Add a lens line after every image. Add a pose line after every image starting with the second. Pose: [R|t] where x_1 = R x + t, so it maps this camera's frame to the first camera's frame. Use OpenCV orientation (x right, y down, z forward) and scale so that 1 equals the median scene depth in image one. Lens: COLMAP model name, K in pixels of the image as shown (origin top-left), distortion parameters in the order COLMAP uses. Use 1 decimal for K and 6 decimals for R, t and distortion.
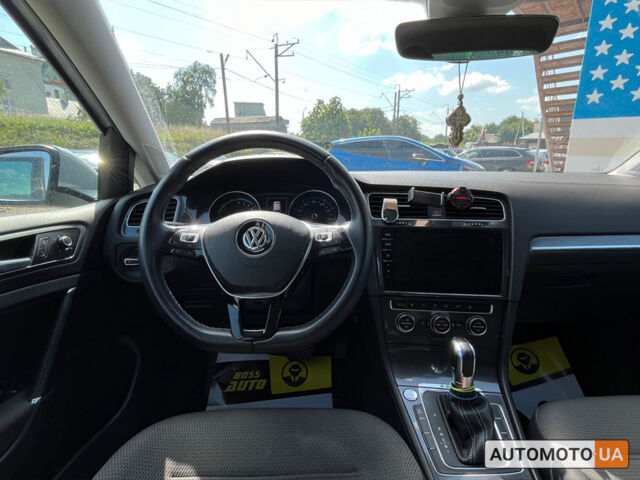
lens RADIAL K [[355.7, 0, 320.0], [0, 355.7, 240.0], [0, 0, 1]] dist [-0.001078, 0.000639]
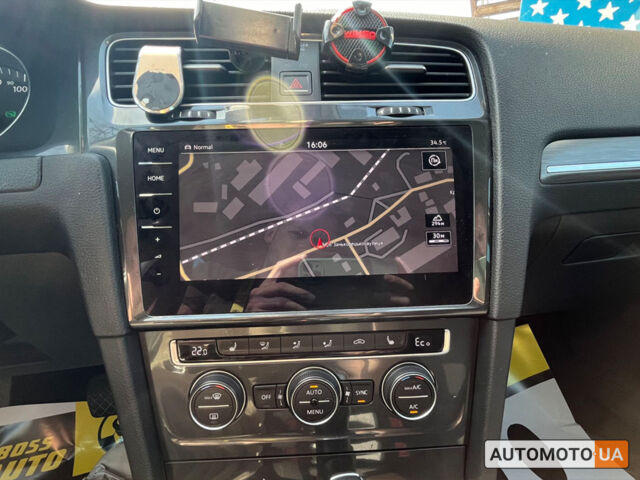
lens RADIAL K [[355.7, 0, 320.0], [0, 355.7, 240.0], [0, 0, 1]] dist [-0.001078, 0.000639]
pose [[0.987790, -0.063790, 0.142129, 0.293603], [0.051245, 0.994600, 0.090243, 0.048151], [-0.147119, -0.081858, 0.985726, 0.635475]]
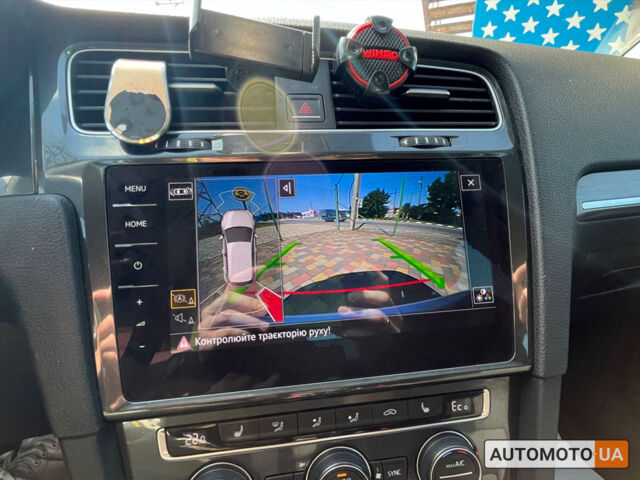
lens RADIAL K [[355.7, 0, 320.0], [0, 355.7, 240.0], [0, 0, 1]] dist [-0.001078, 0.000639]
pose [[0.965299, -0.081002, 0.248268, 0.257418], [0.066197, 0.995526, 0.067427, 0.015207], [-0.252619, -0.048653, 0.966342, 0.701826]]
